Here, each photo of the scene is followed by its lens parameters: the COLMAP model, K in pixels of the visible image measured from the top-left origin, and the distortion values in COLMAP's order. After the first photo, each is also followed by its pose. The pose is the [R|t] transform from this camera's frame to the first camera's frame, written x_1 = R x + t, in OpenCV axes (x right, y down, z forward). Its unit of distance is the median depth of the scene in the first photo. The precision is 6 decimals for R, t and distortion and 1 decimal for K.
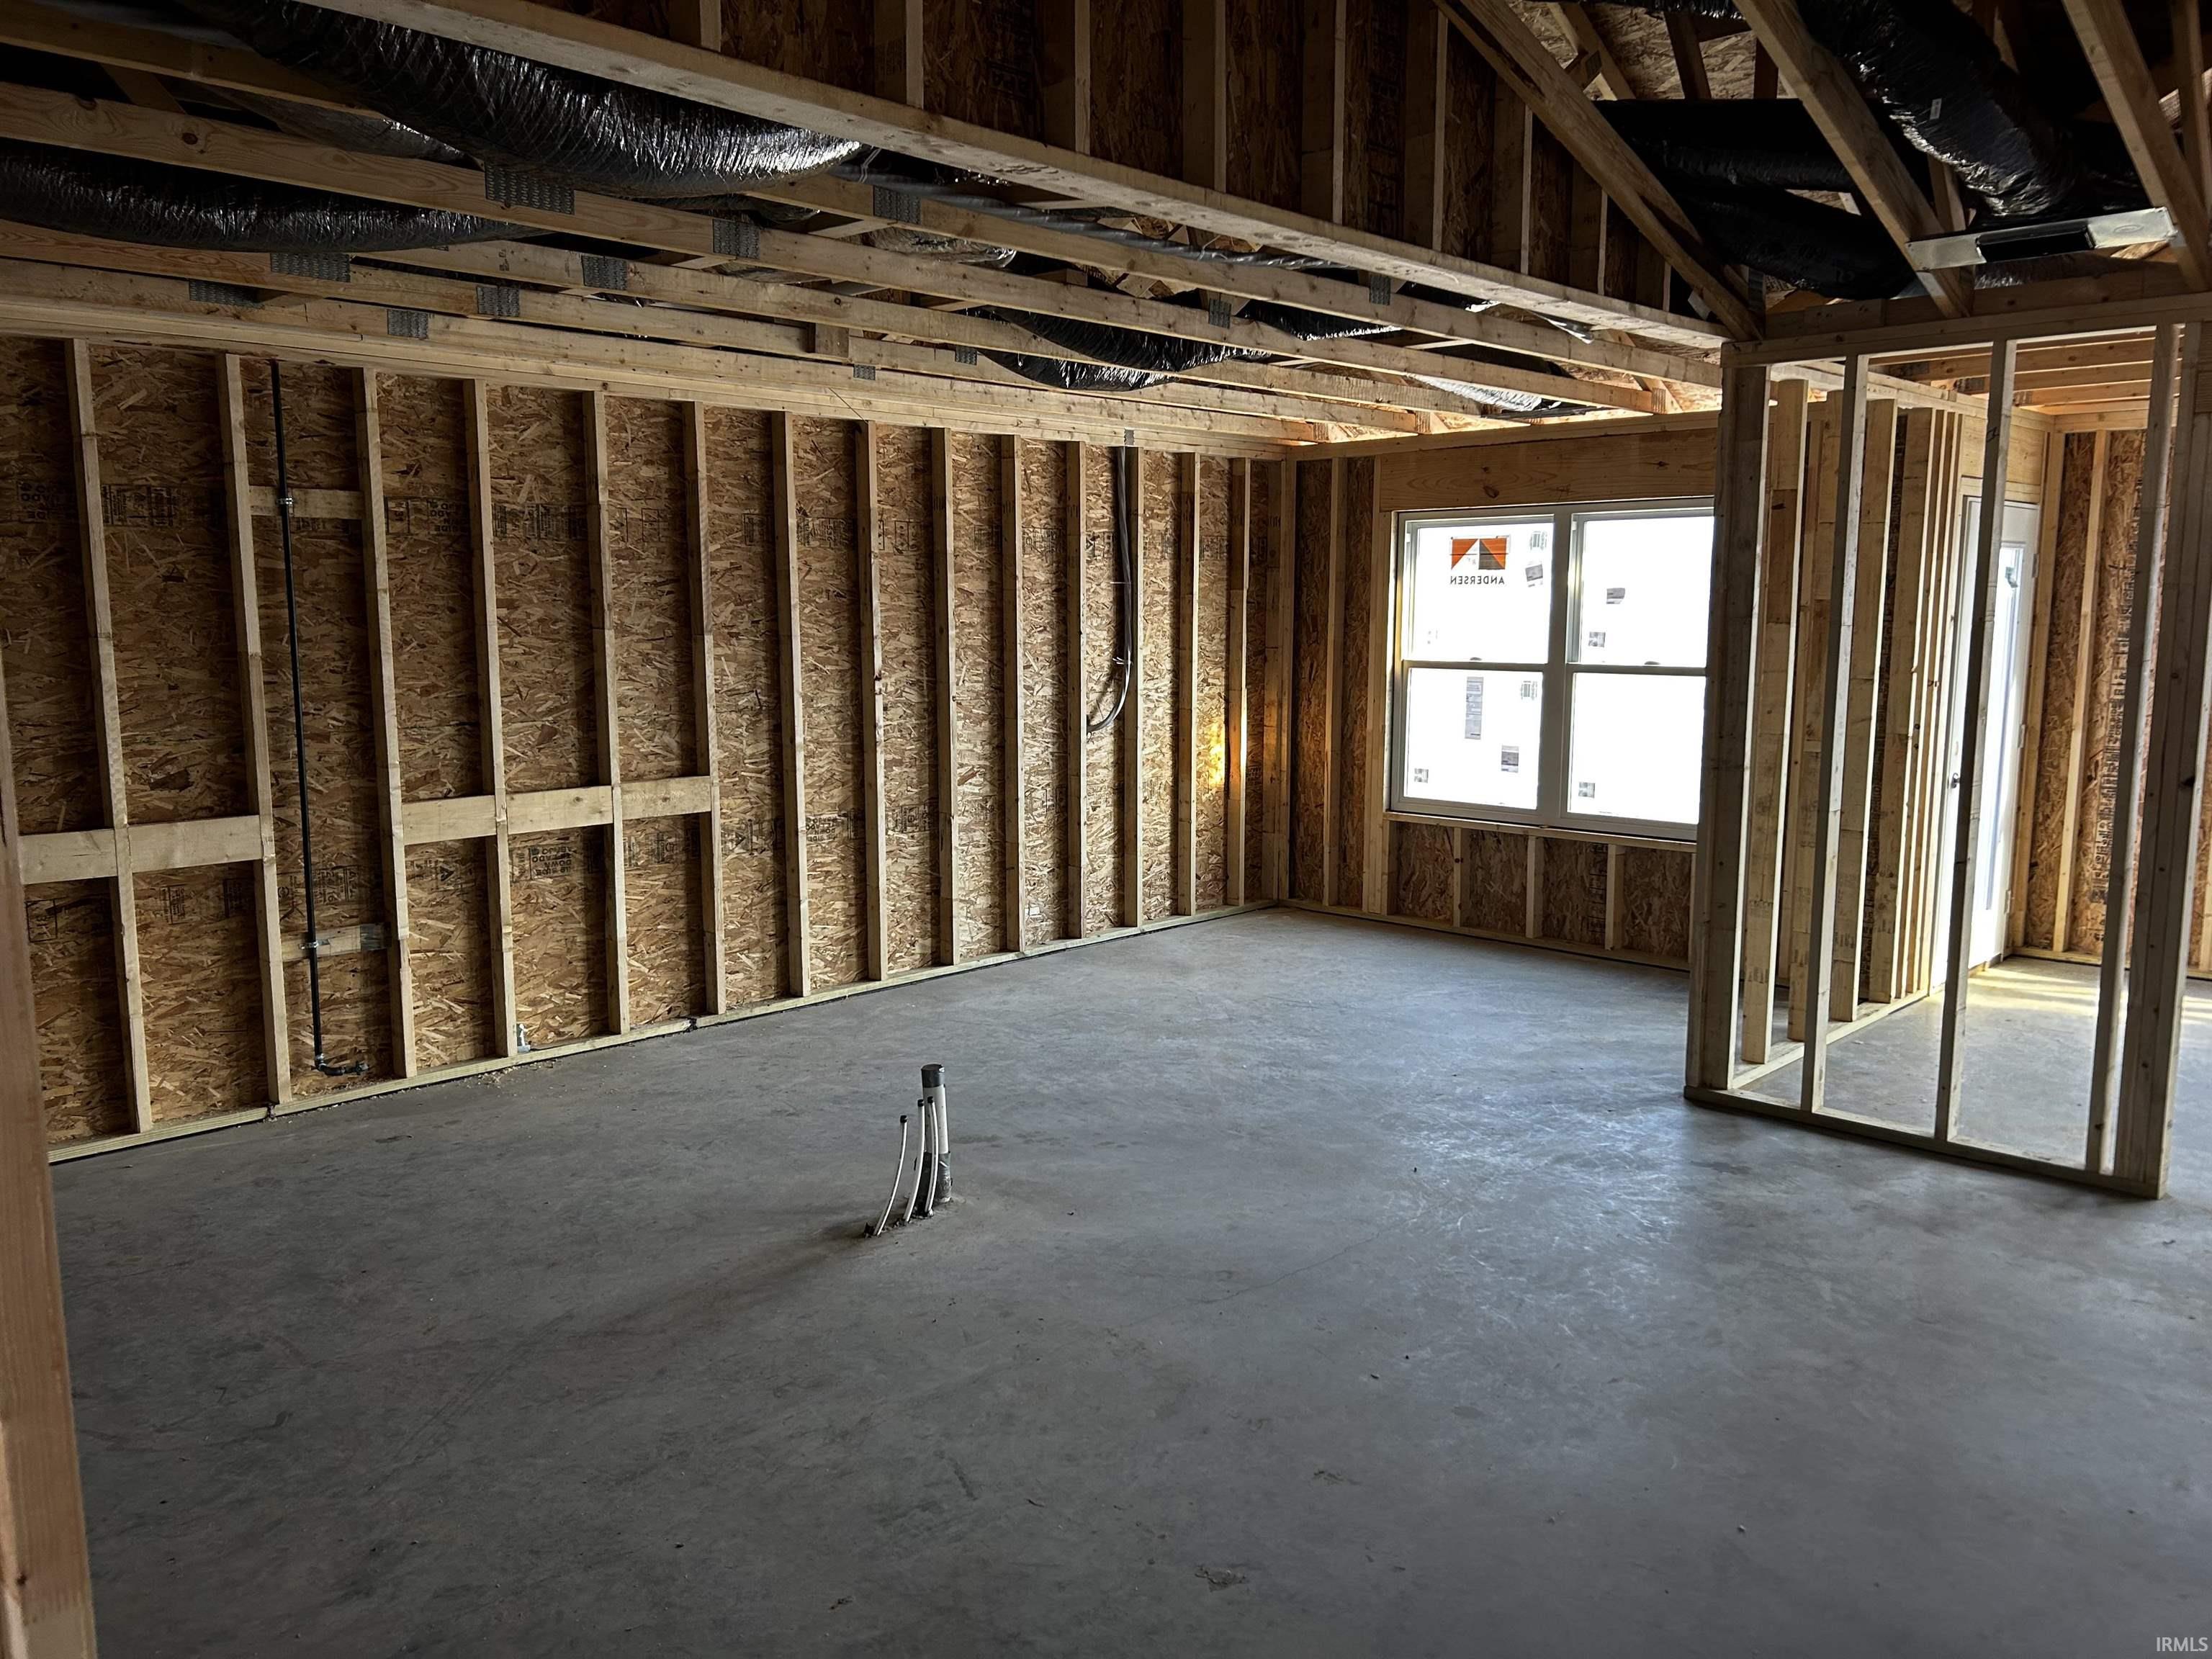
lens RADIAL K [[1664.7, 0, 1107.6], [0, 1664.7, 845.5], [0, 0, 1]] dist [0.038561, -0.035751]
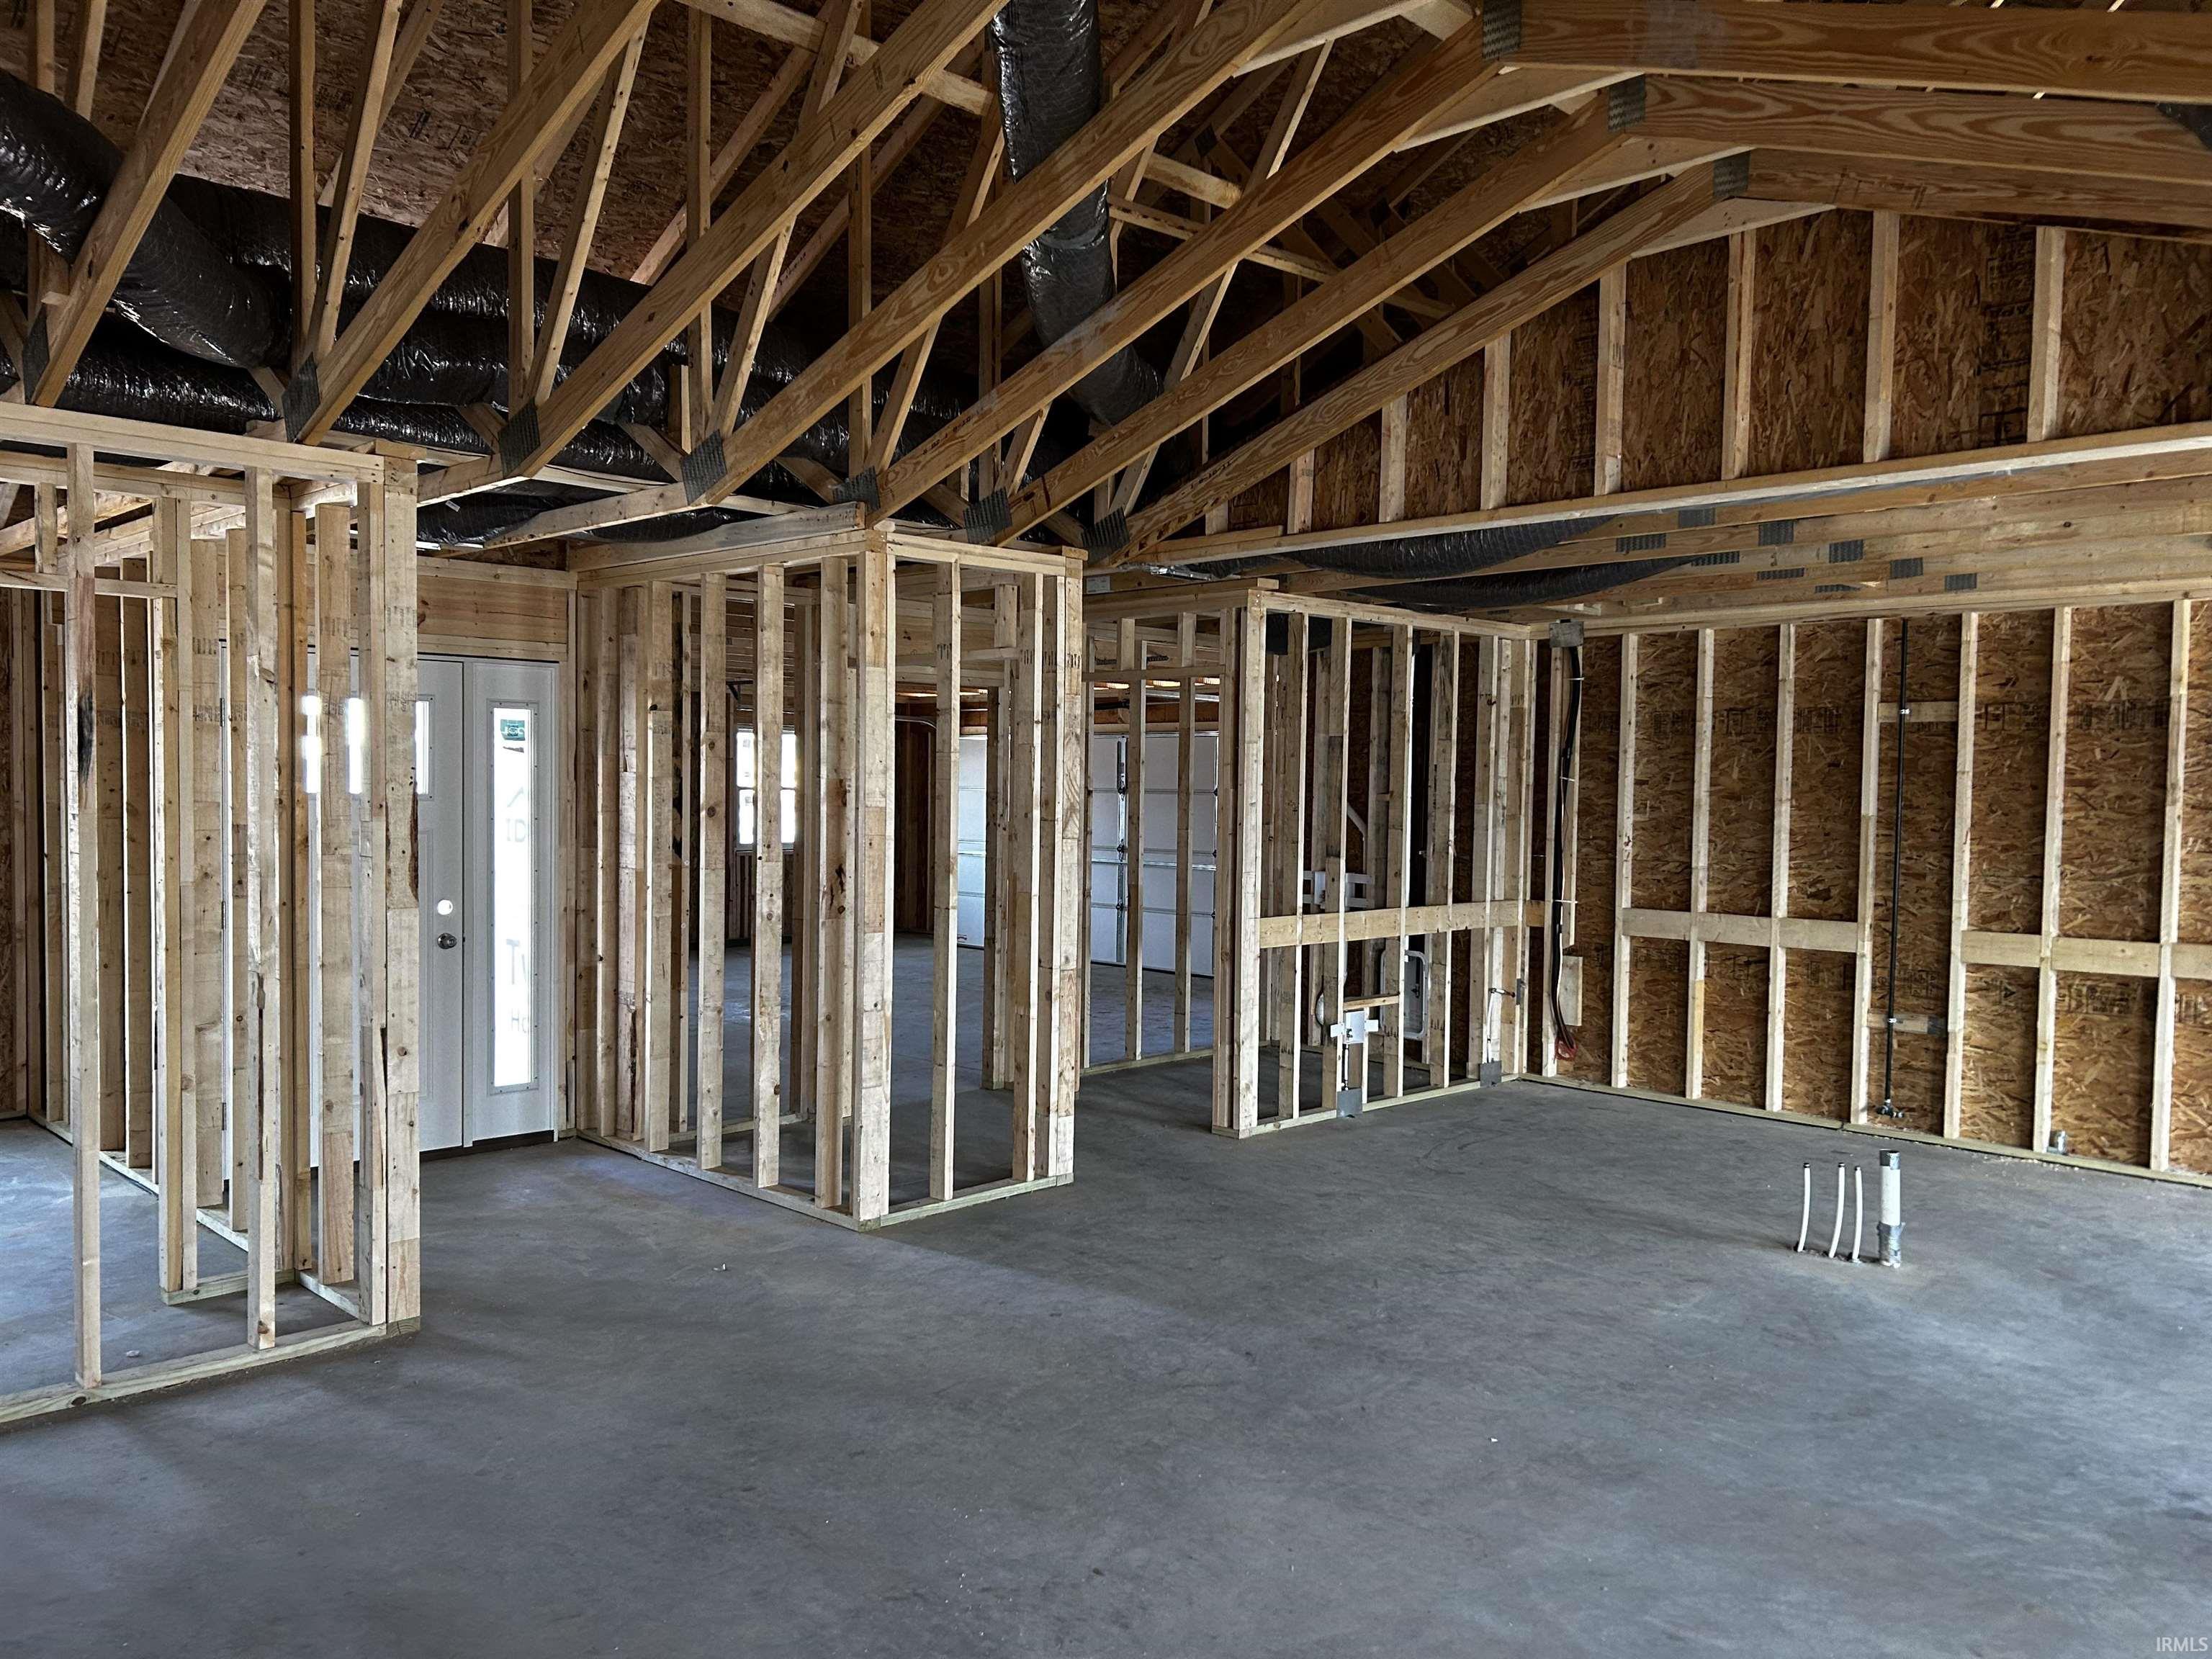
lens RADIAL K [[1664.7, 0, 1114.5], [0, 1664.7, 845.4], [0, 0, 1]] dist [0.038561, -0.035751]
pose [[-0.028645, 0.036536, -0.998922, 0.956722], [-0.159373, 0.986381, 0.040647, -0.039678], [0.986803, 0.160366, -0.022432, 0.364866]]
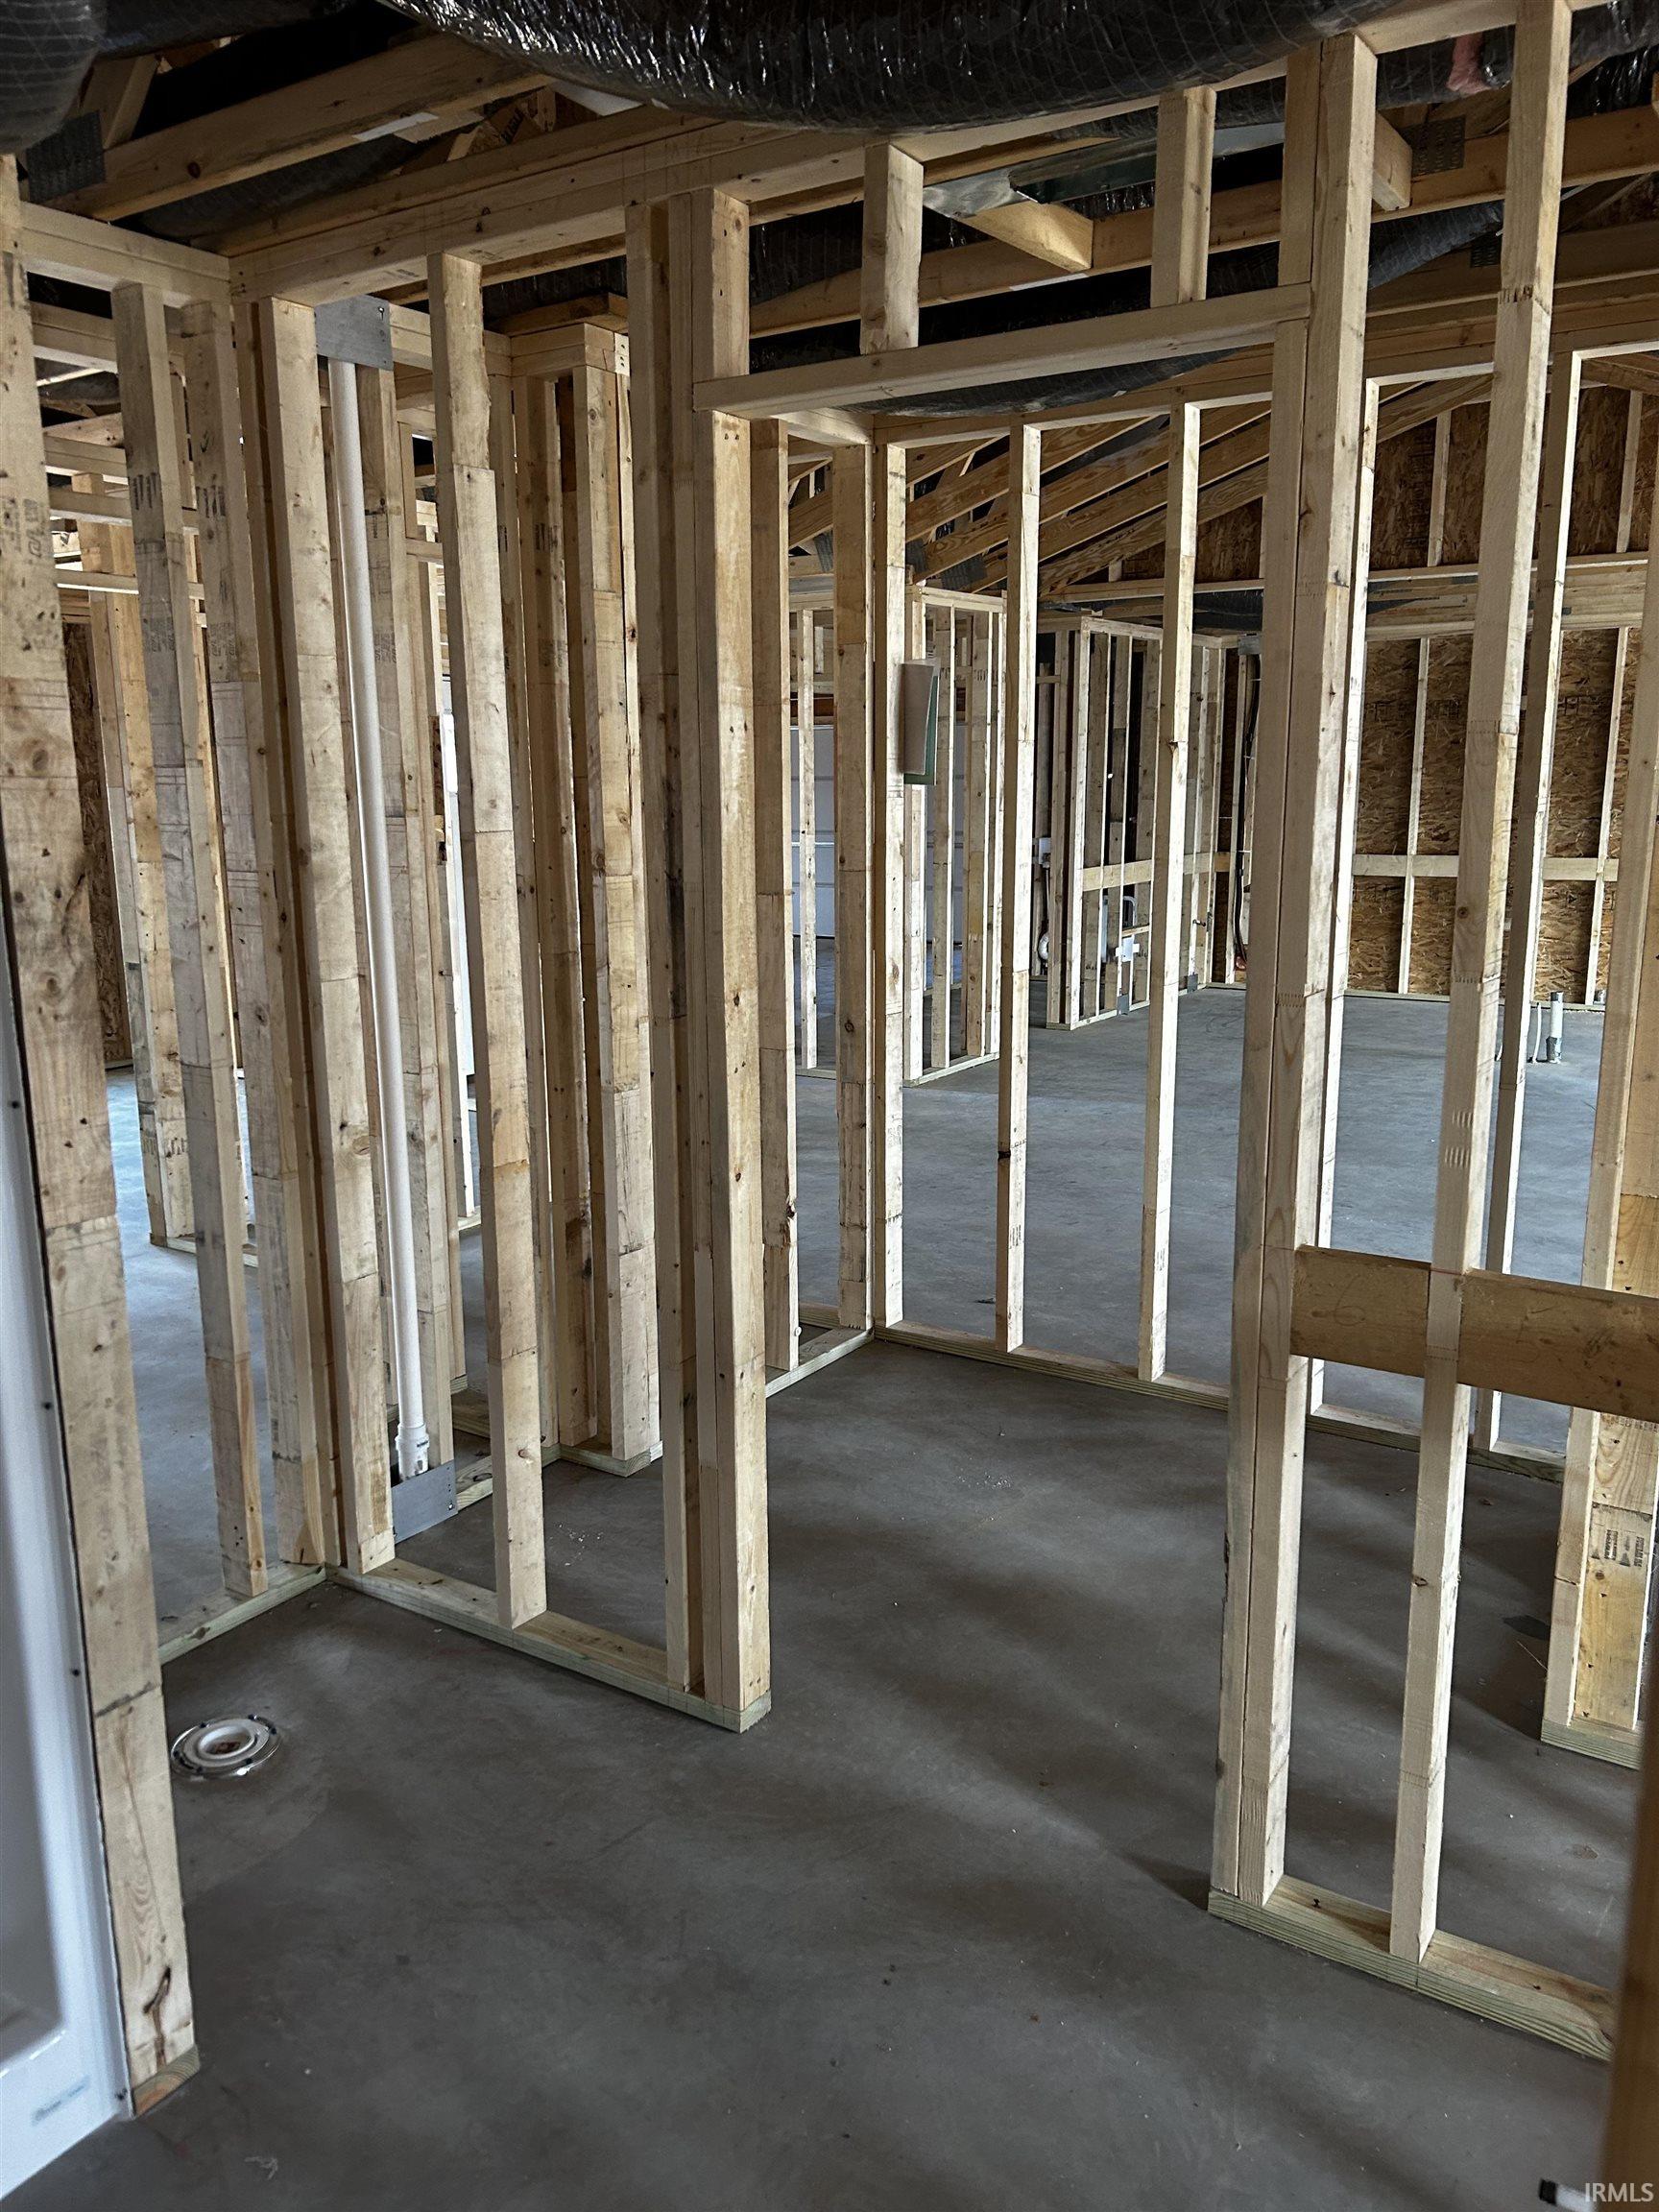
lens RADIAL K [[1664.7, 0, 836.8], [0, 1664.7, 1113.1], [0, 0, 1]] dist [0.038561, -0.035751]
pose [[0.188241, 0.195972, -0.962372, 1.386020], [-0.133132, 0.975937, 0.172693, 0.038826], [0.973058, 0.095615, 0.209802, -0.176944]]
